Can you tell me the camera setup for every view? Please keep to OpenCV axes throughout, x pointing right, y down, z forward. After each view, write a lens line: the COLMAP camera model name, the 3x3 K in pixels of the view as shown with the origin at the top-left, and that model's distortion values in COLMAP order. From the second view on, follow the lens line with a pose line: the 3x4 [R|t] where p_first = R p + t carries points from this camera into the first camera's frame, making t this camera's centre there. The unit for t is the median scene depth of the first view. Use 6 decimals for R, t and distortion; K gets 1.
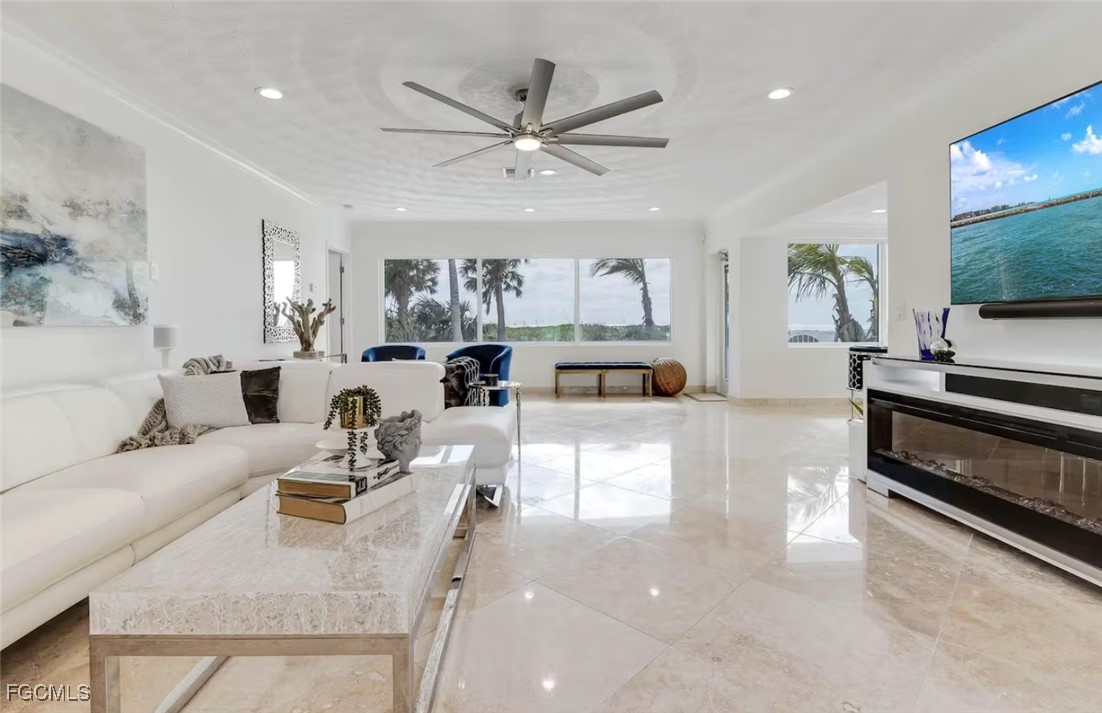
lens RADIAL K [[541.0, 0, 542.6], [0, 541.0, 327.6], [0, 0, 1]] dist [-0.014547, 0.000766]
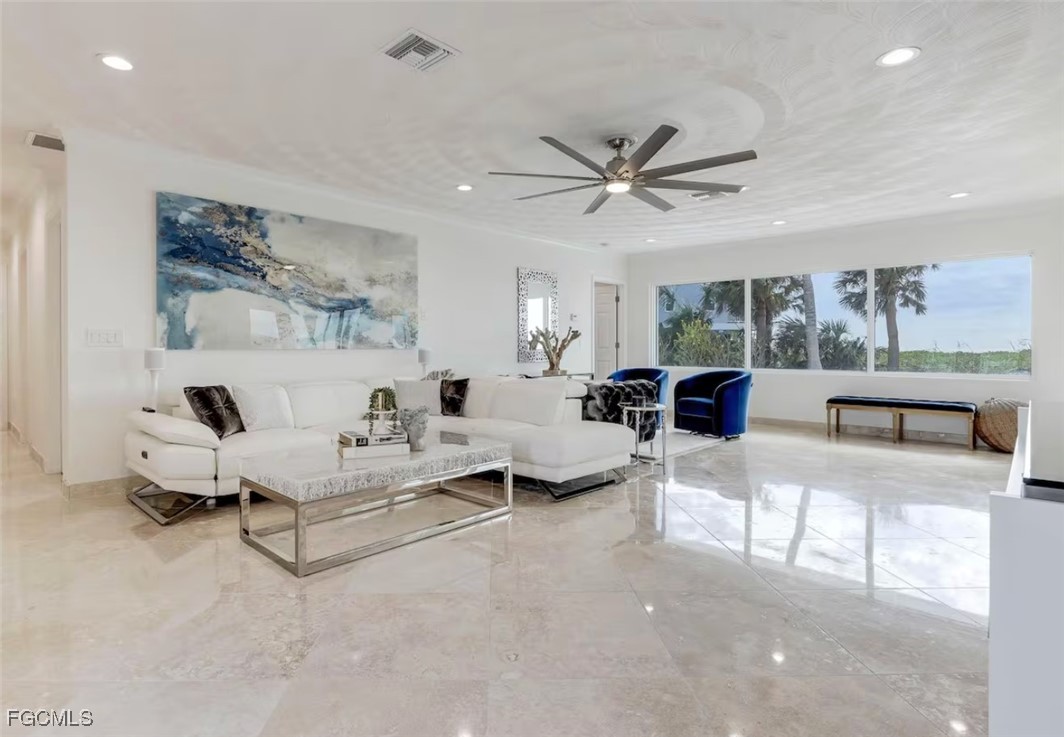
lens RADIAL K [[559.3, 0, 485.7], [0, 559.3, 350.7], [0, 0, 1]] dist [-0.001650, -0.000997]
pose [[0.686885, 0.008000, -0.726722, 0.526335], [-0.008560, 0.999959, 0.002918, -0.004593], [0.726716, 0.004217, 0.686926, 0.017297]]
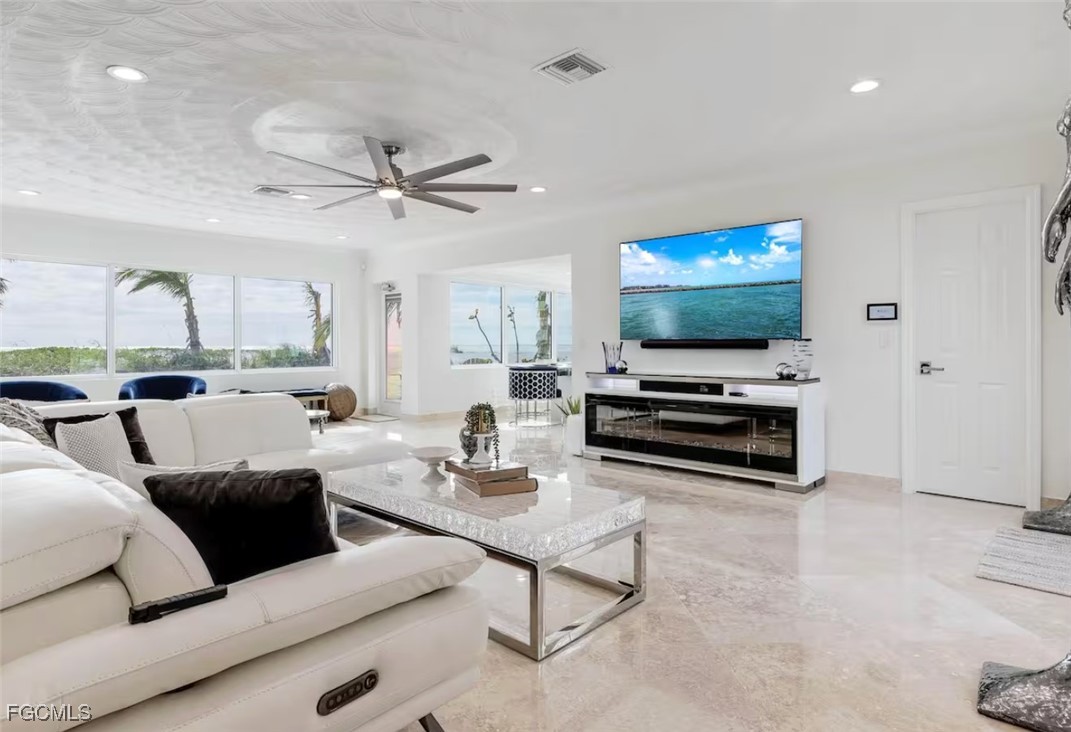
lens RADIAL K [[576.8, 0, 533.9], [0, 576.8, 355.5], [0, 0, 1]] dist [-0.006257, -0.000720]
pose [[0.701622, -0.009782, 0.712482, -0.568354], [0.003427, 0.999941, 0.010355, -0.010696], [-0.712541, -0.004824, 0.701614, -0.044586]]
